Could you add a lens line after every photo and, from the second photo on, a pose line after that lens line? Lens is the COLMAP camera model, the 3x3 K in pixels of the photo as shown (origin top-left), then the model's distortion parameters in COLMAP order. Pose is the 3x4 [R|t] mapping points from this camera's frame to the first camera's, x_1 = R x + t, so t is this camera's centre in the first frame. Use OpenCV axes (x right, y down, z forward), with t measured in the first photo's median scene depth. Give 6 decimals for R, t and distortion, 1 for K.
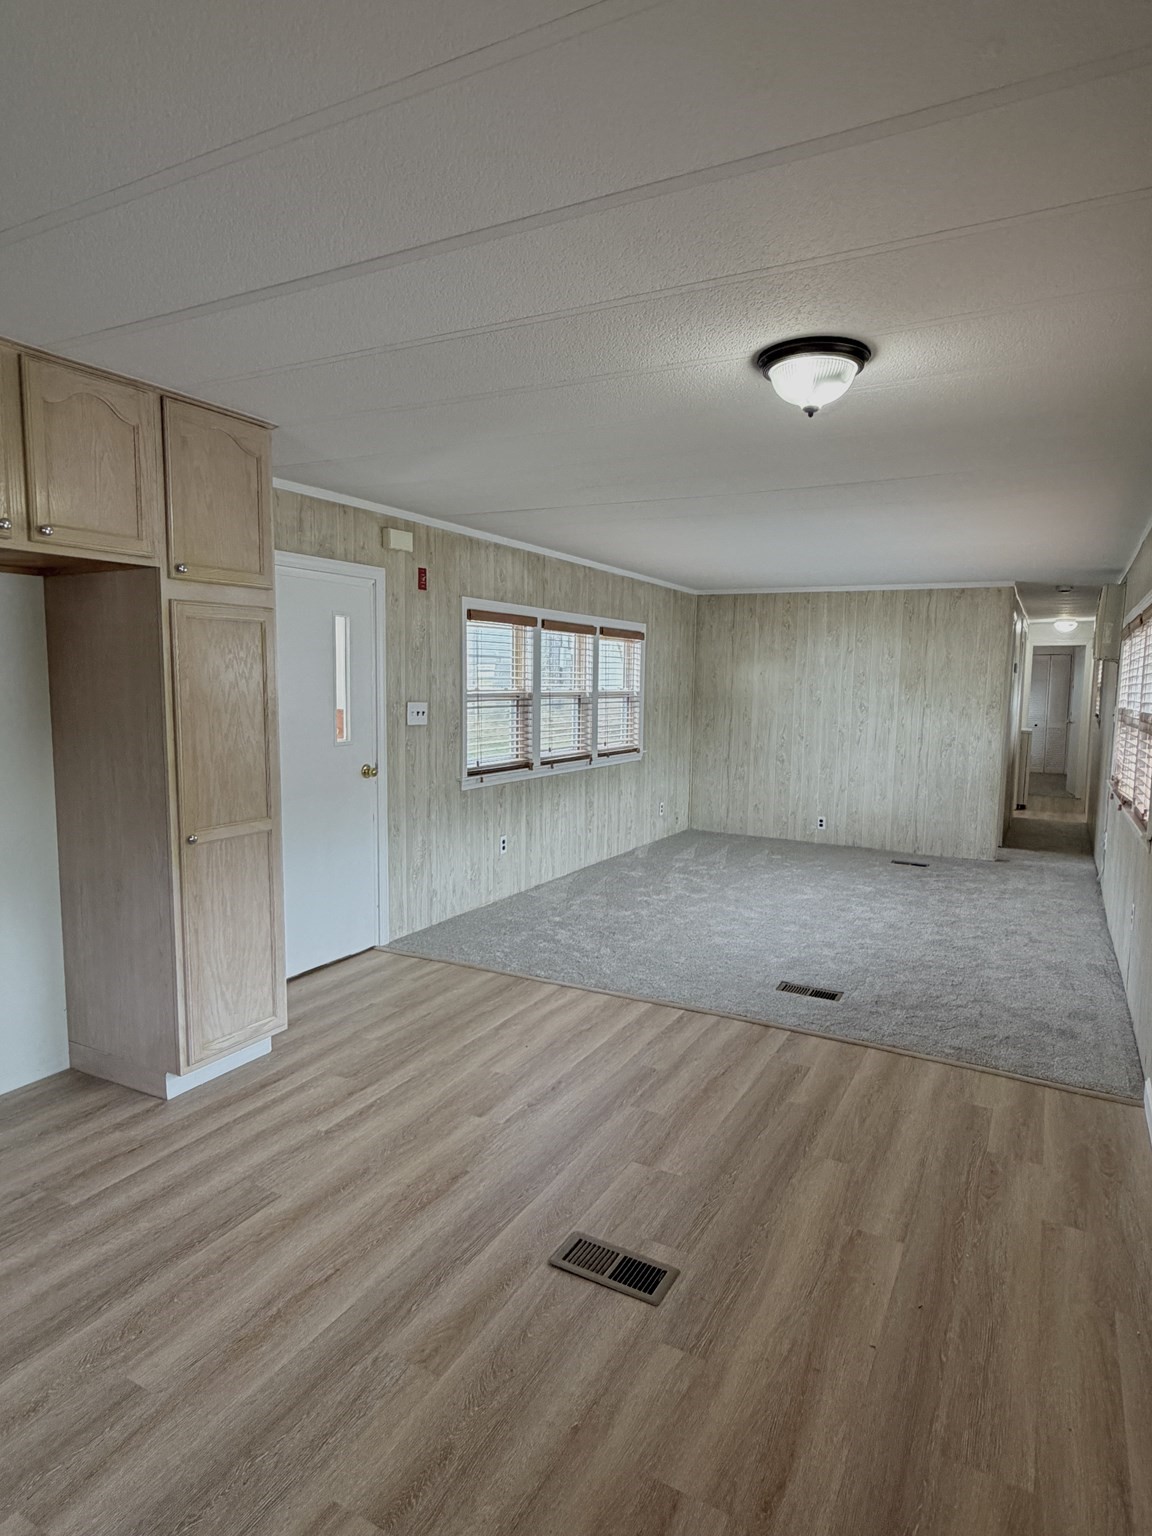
lens RADIAL K [[886.4, 0, 579.9], [0, 886.4, 768.4], [0, 0, 1]] dist [0.000391, -0.000540]
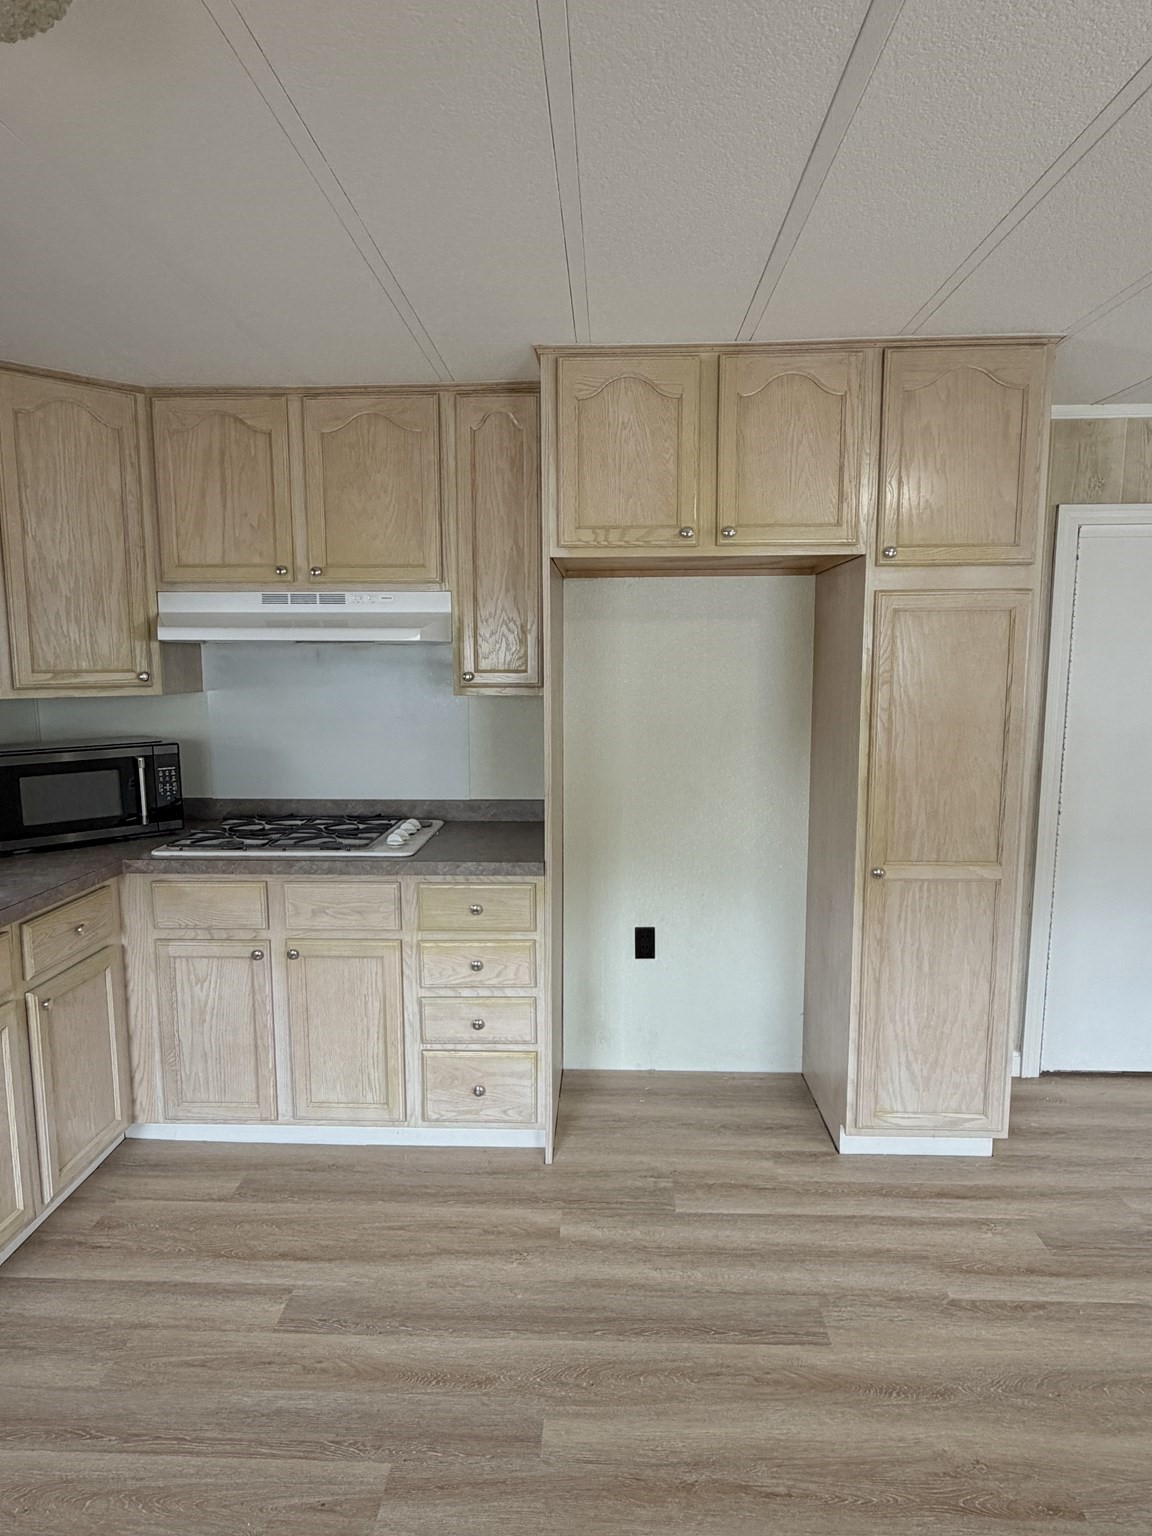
lens RADIAL K [[886.4, 0, 579.9], [0, 886.4, 768.4], [0, 0, 1]] dist [0.000391, -0.000540]
pose [[0.439304, 0.103347, -0.892374, 0.105885], [-0.084702, 0.993700, 0.073384, -0.033106], [0.894336, 0.043347, 0.445290, 0.207741]]
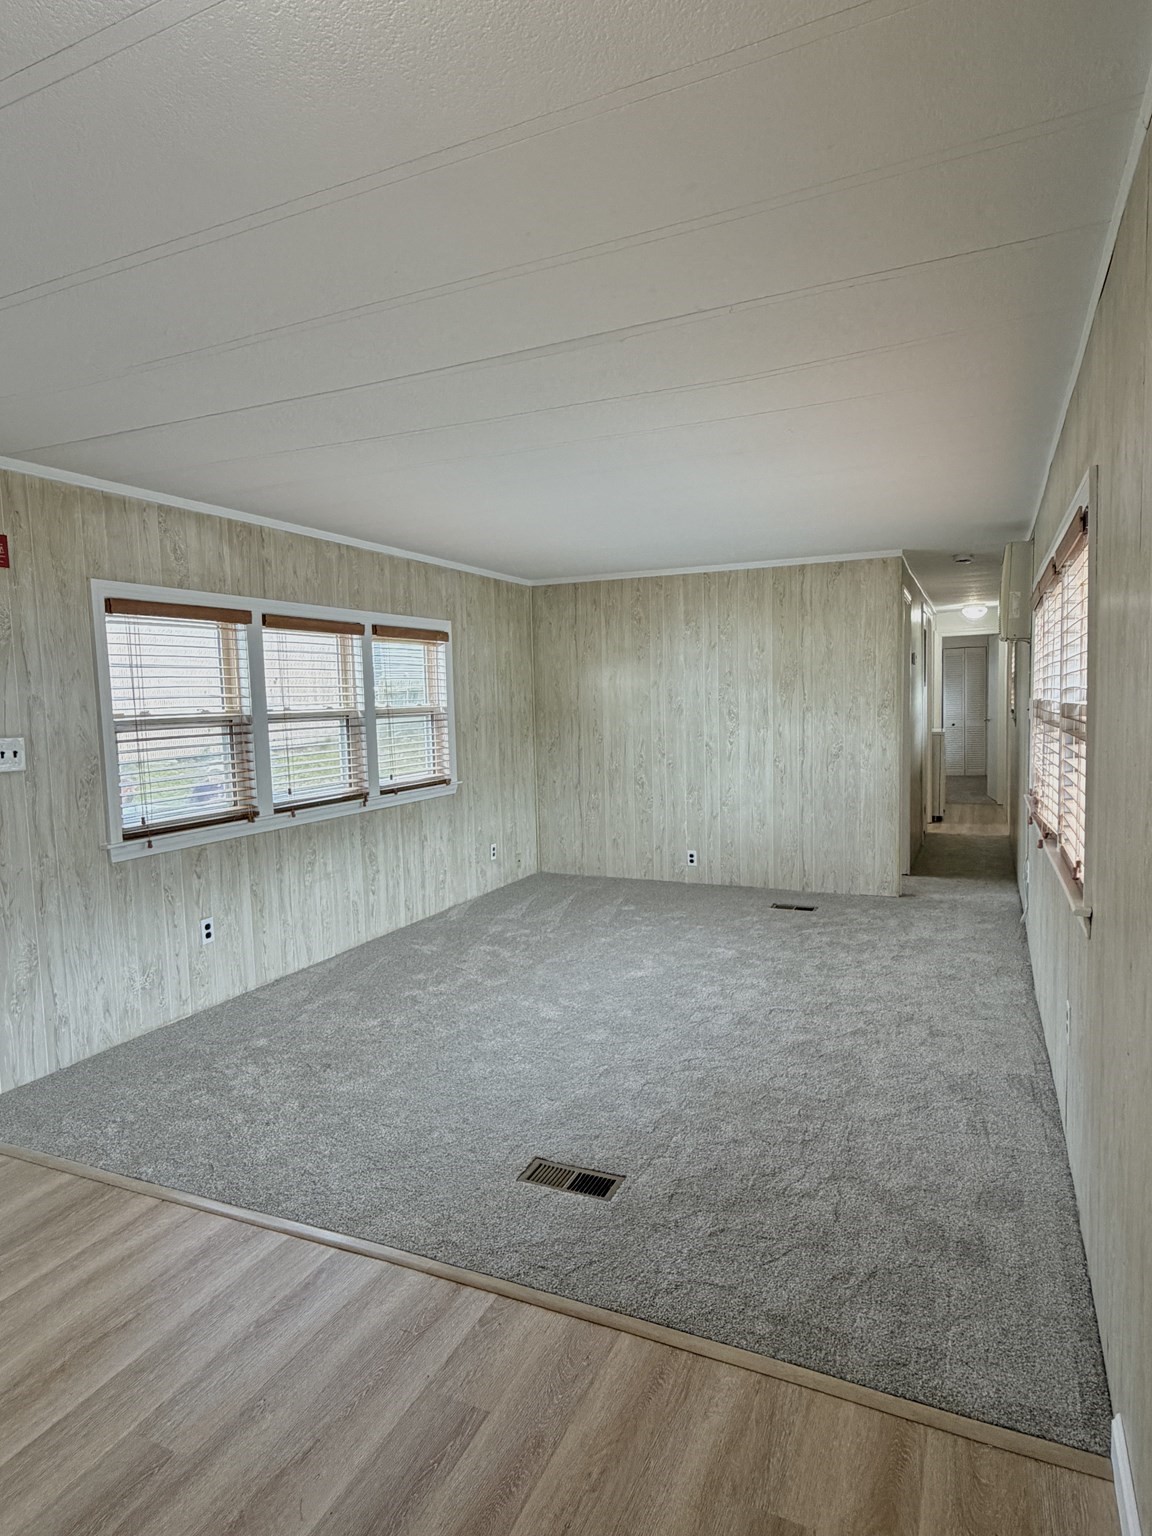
lens RADIAL K [[886.4, 0, 579.9], [0, 886.4, 768.4], [0, 0, 1]] dist [0.000391, -0.000540]
pose [[0.996794, -0.049351, 0.062973, 0.196465], [0.050587, 0.998554, -0.018185, -0.017819], [-0.061985, 0.021312, 0.997850, 0.309037]]
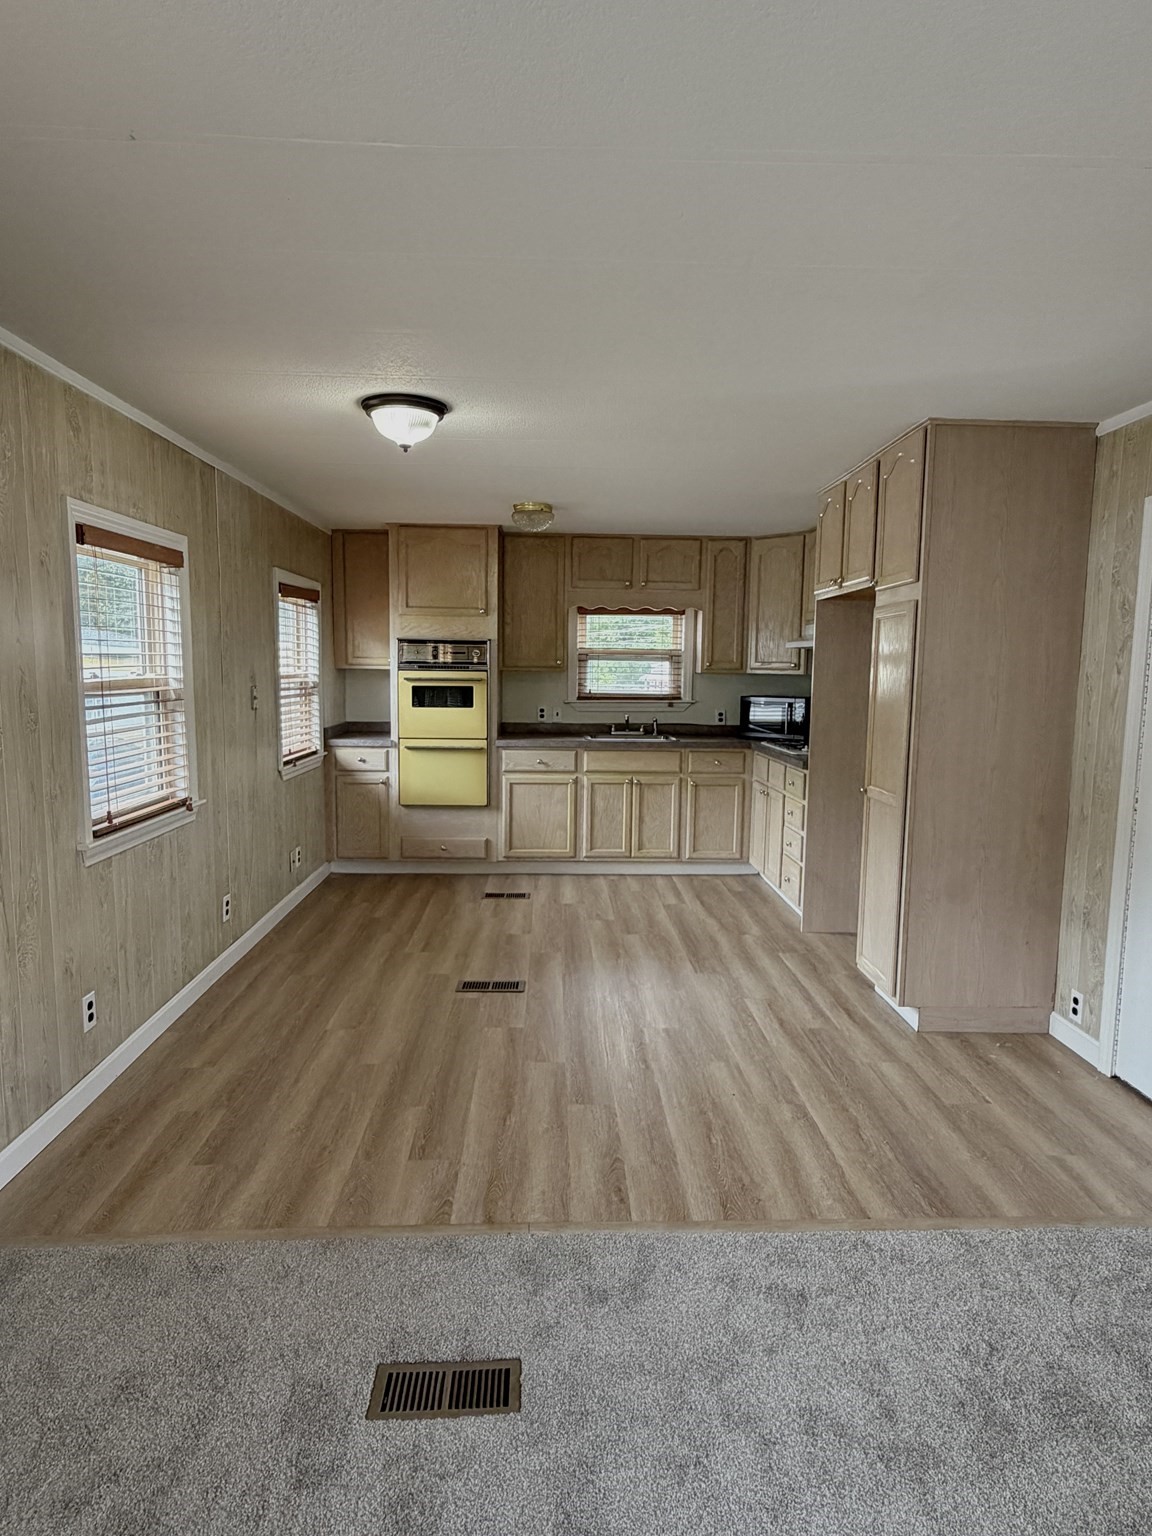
lens RADIAL K [[886.4, 0, 579.9], [0, 886.4, 768.4], [0, 0, 1]] dist [0.000391, -0.000540]
pose [[-0.863583, 0.035658, -0.502945, 0.330807], [-0.072719, 0.978259, 0.194220, -0.099932], [0.498936, 0.204298, -0.842215, 1.080621]]
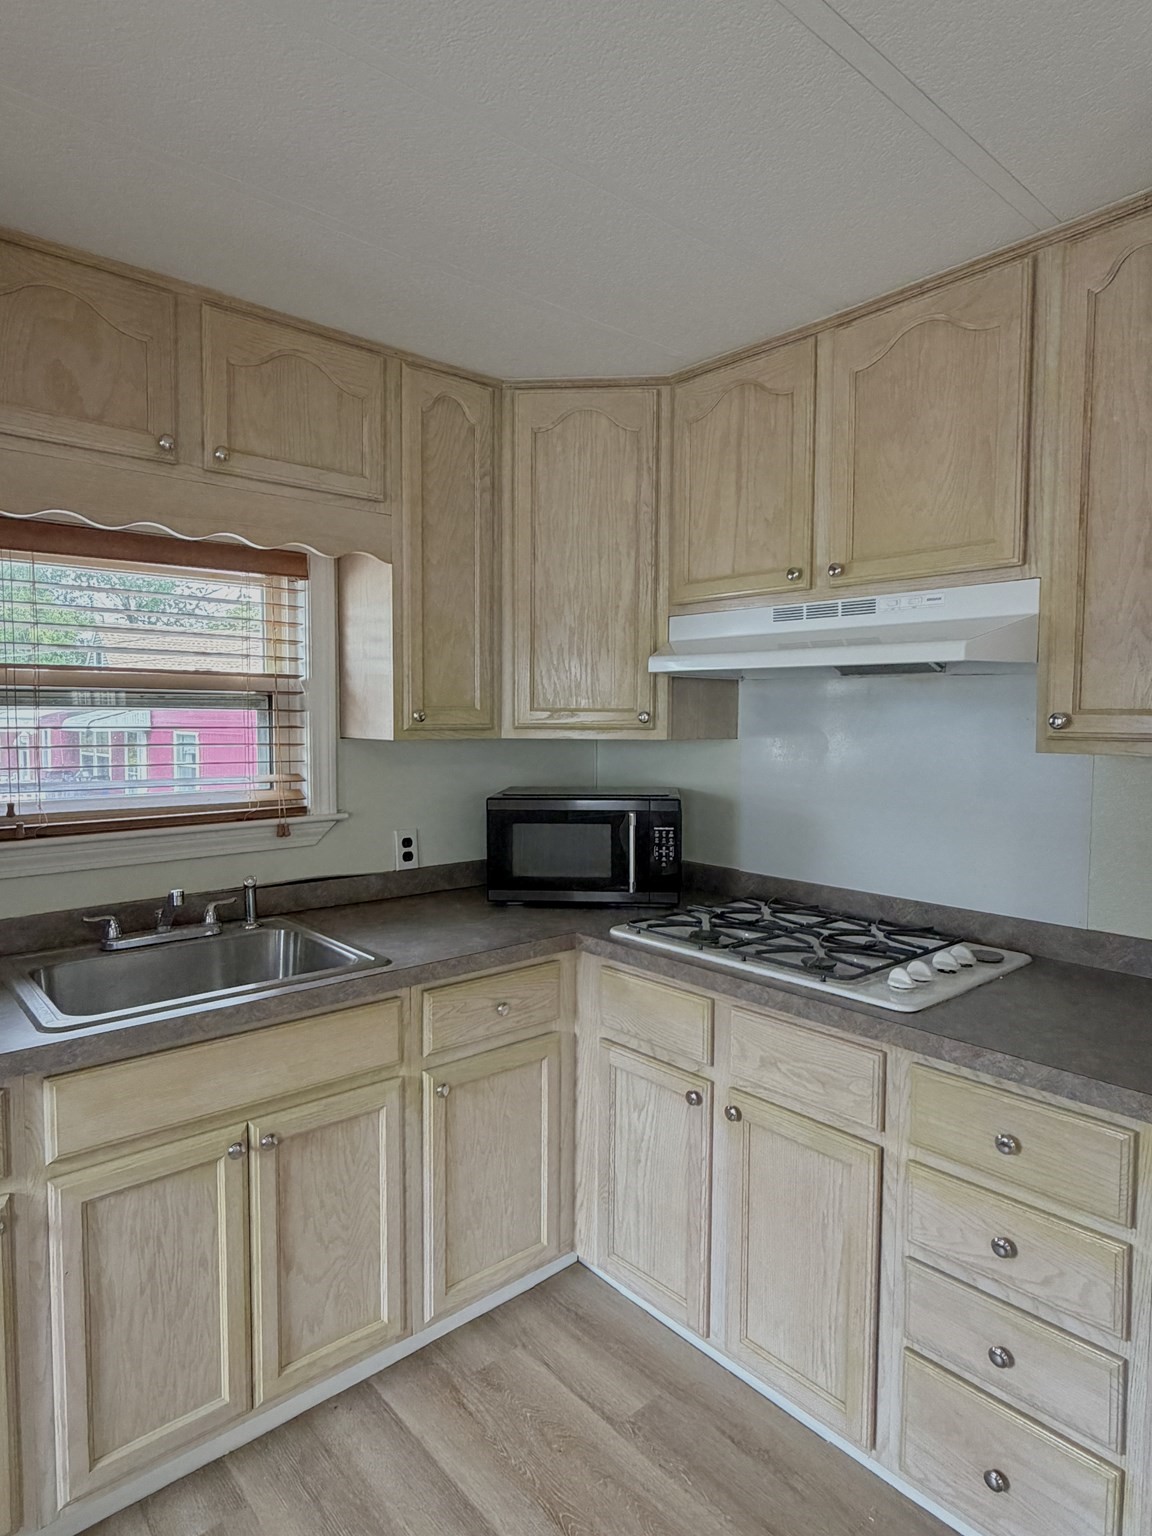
lens RADIAL K [[886.4, 0, 579.9], [0, 886.4, 768.4], [0, 0, 1]] dist [0.000391, -0.000540]
pose [[-0.346155, 0.043720, -0.937158, -0.062295], [-0.102945, 0.991112, 0.084261, -0.035611], [0.932512, 0.125643, -0.338578, 0.336348]]
